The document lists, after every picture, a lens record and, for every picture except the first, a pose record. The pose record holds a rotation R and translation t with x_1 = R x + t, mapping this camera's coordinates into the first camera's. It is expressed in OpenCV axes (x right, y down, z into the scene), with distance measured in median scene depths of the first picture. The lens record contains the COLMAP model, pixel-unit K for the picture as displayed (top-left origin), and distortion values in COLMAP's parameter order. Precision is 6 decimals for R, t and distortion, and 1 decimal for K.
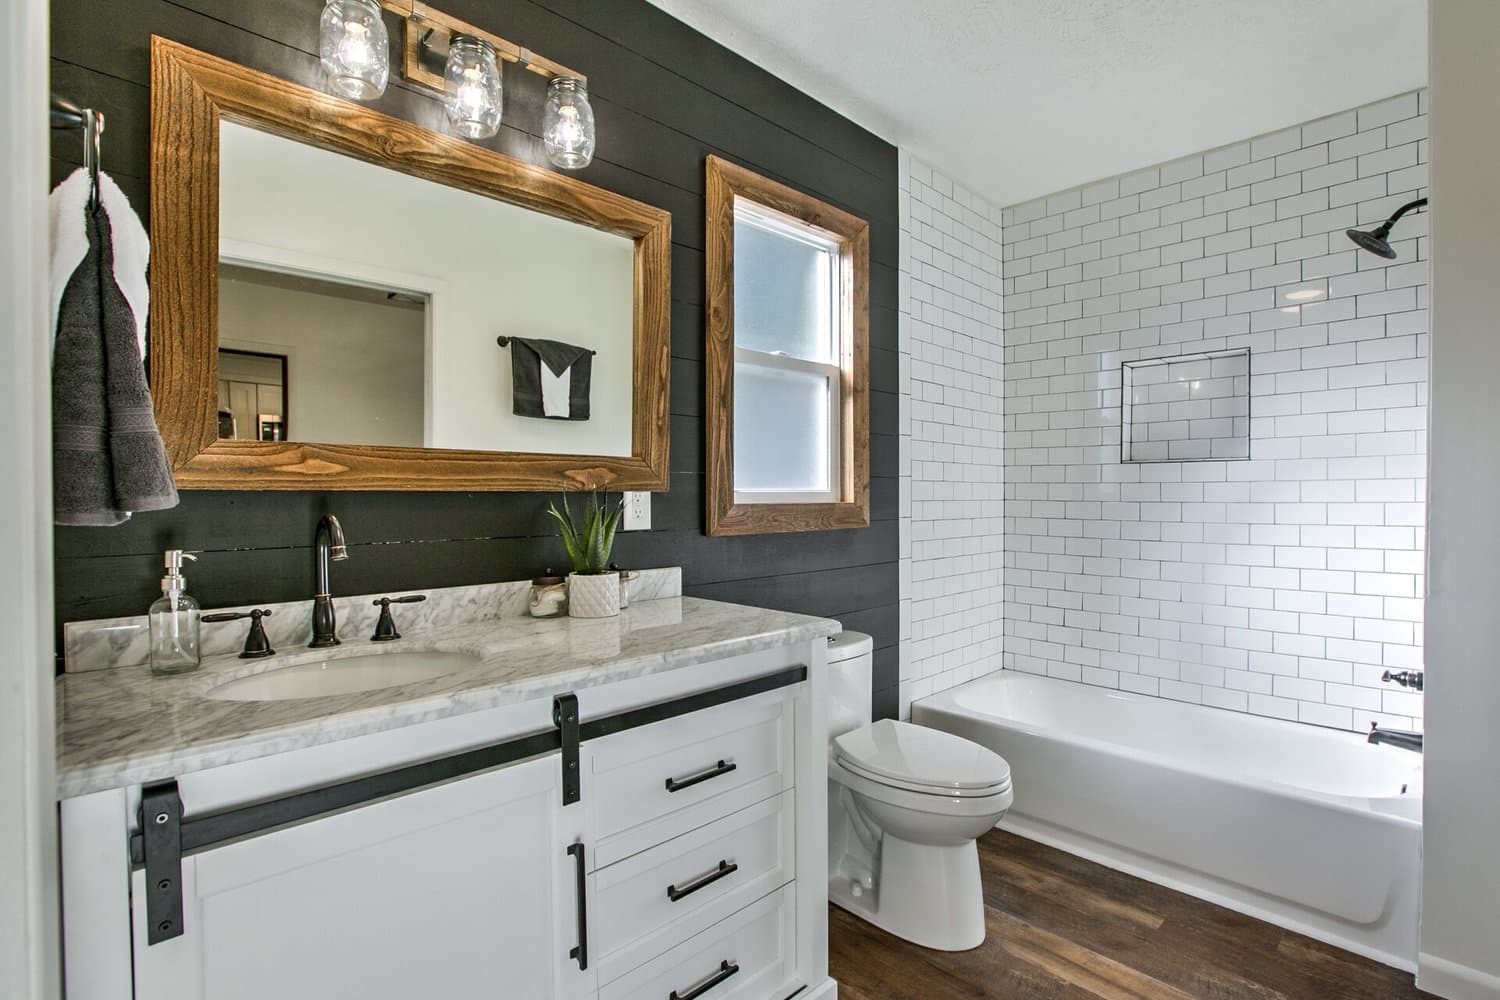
lens RADIAL K [[713.9, 0, 781.6], [0, 713.9, 500.3], [0, 0, 1]] dist [-0.042619, 0.017274]
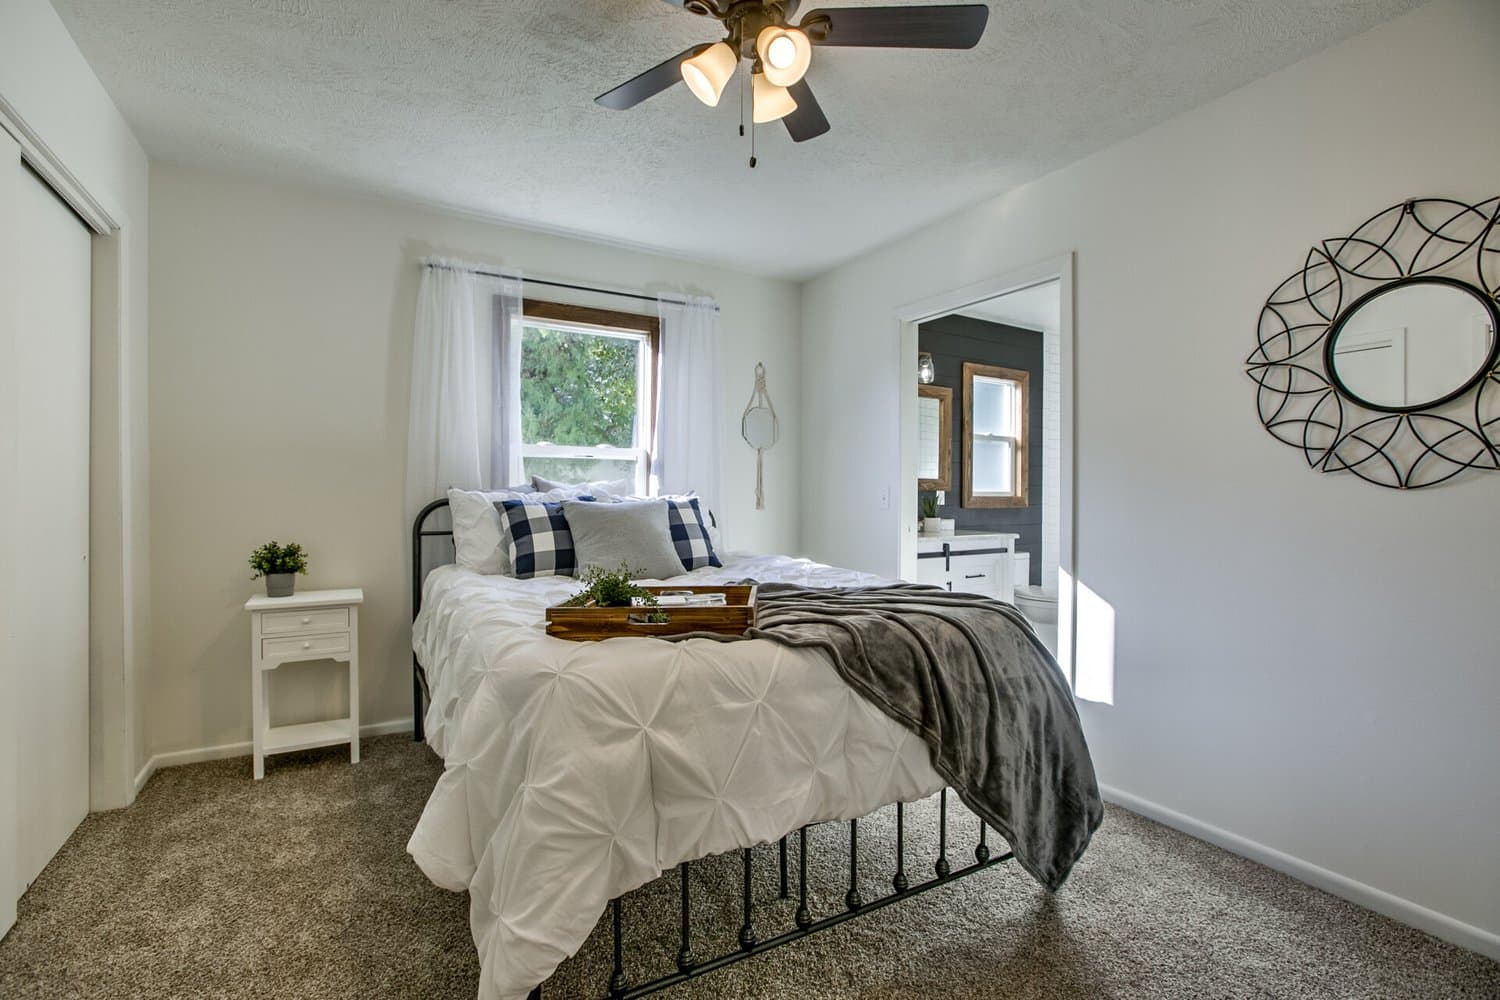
lens RADIAL K [[673.6, 0, 750.0], [0, 673.6, 500.0], [0, 0, 1]] dist [-0.016381, 0.000274]
pose [[0.966726, 0.007710, -0.255698, -0.256306], [-0.008400, 0.999963, -0.001607, 0.034494], [0.255676, 0.003701, 0.966755, -1.781358]]
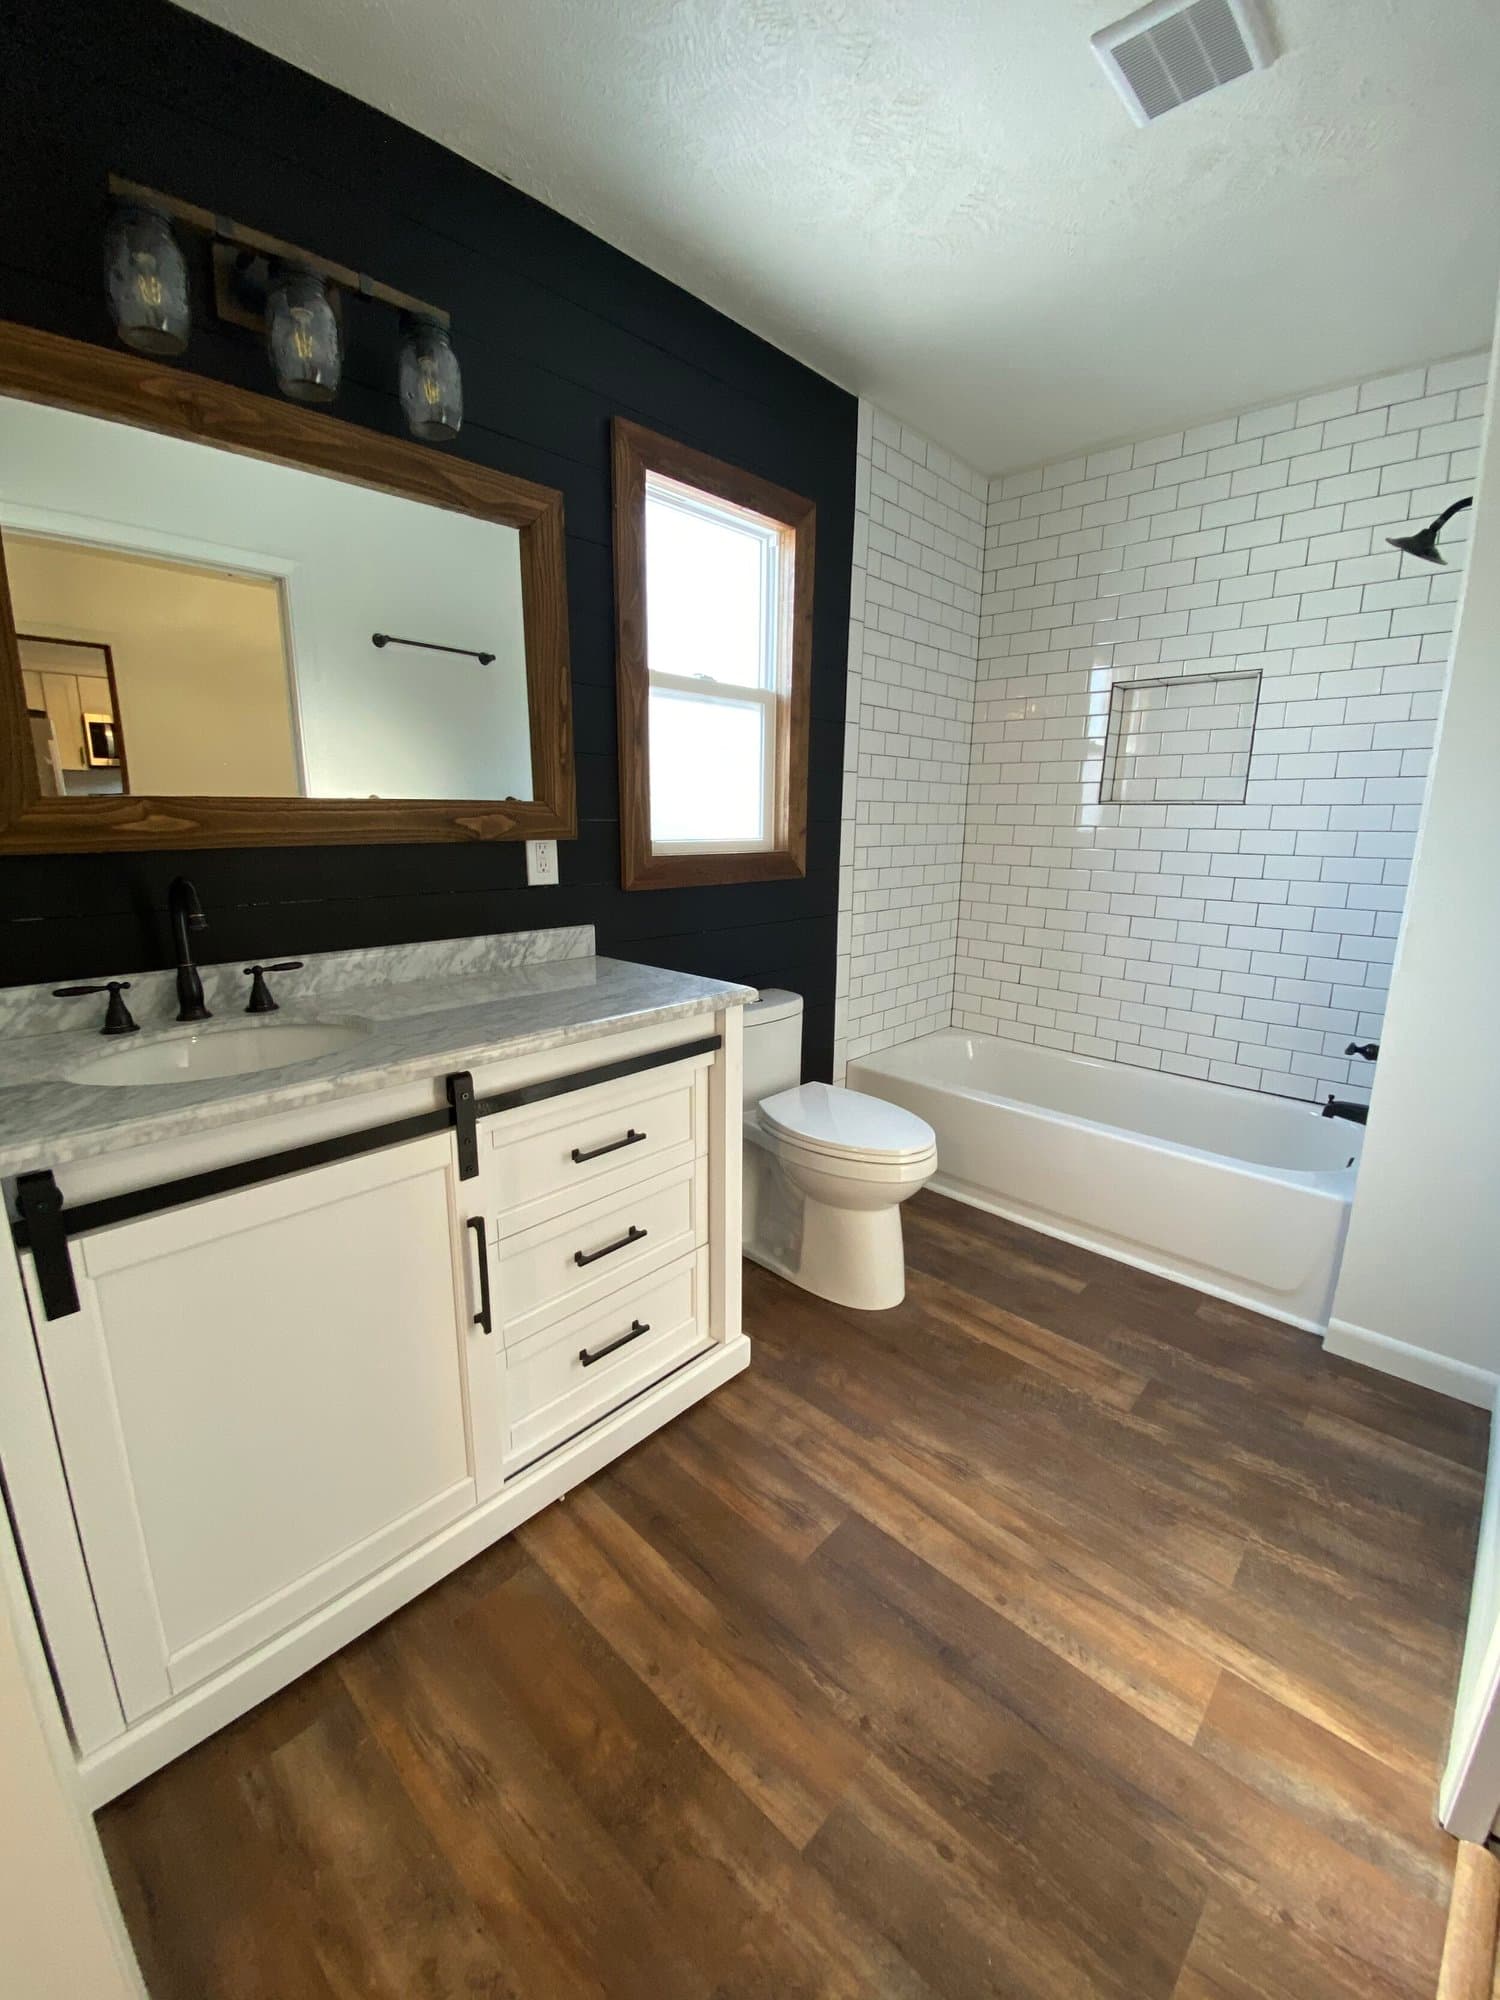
lens RADIAL K [[806.8, 0, 747.9], [0, 806.8, 981.6], [0, 0, 1]] dist [0.024797, -0.026618]
pose [[0.999717, 0.011092, 0.021068, 0.040086], [-0.014994, 0.980654, 0.195172, -0.041856], [-0.018496, -0.195432, 0.980543, -0.039191]]
